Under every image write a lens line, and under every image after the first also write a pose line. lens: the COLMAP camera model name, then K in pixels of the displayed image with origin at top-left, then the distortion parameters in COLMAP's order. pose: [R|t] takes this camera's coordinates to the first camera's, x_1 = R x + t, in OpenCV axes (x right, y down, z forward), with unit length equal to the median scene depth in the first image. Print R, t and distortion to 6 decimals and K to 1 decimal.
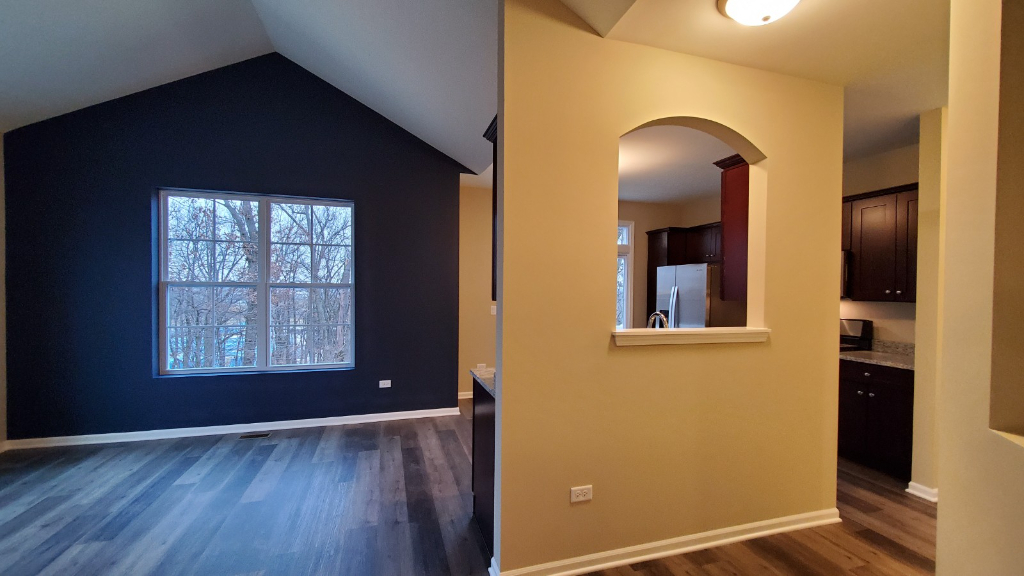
lens RADIAL K [[406.9, 0, 511.1], [0, 406.9, 295.7], [0, 0, 1]] dist [-0.007833, 0.001597]
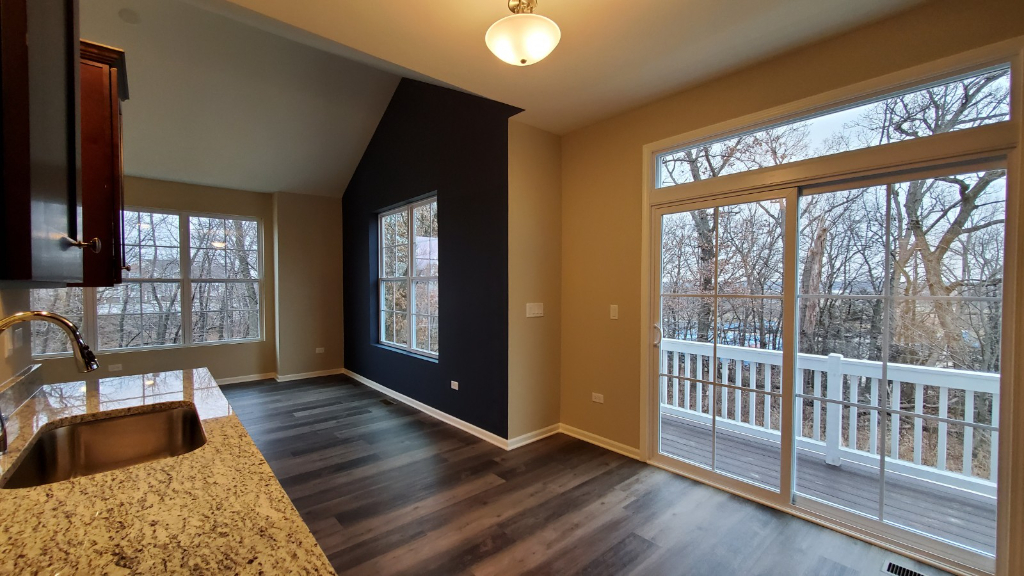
lens RADIAL K [[406.9, 0, 516.7], [0, 406.9, 291.1], [0, 0, 1]] dist [-0.007833, 0.001597]
pose [[0.406775, -0.001135, -0.913528, 0.639660], [-0.011153, 0.999919, -0.006209, 0.016096], [0.913460, 0.012715, 0.406729, 0.854602]]
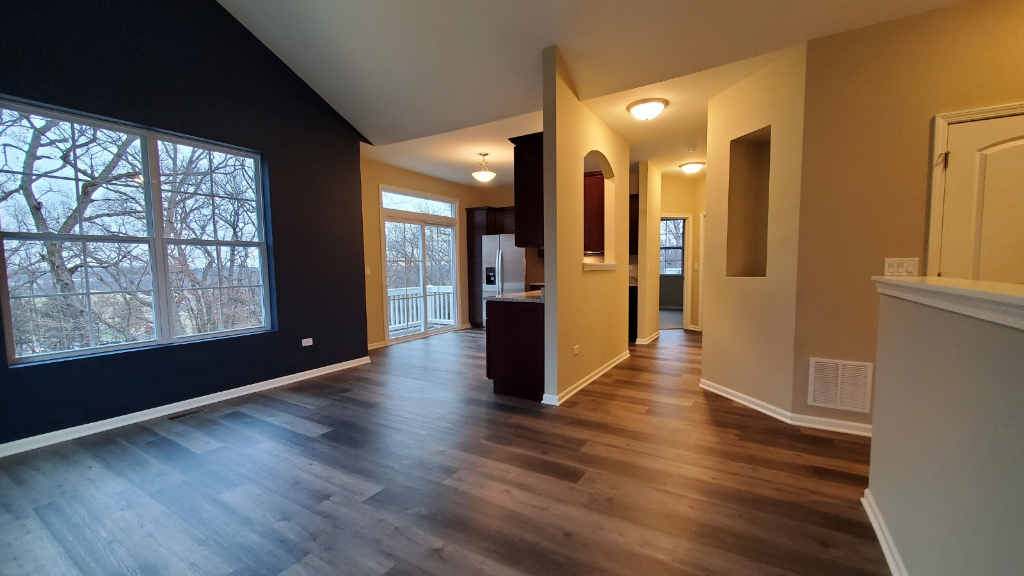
lens RADIAL K [[406.9, 0, 511.4], [0, 406.9, 294.0], [0, 0, 1]] dist [-0.007833, 0.001597]
pose [[0.747244, -0.064505, 0.661412, -0.668480], [0.030512, 0.997559, 0.062816, 0.055424], [-0.663849, -0.026757, 0.747387, -0.103042]]
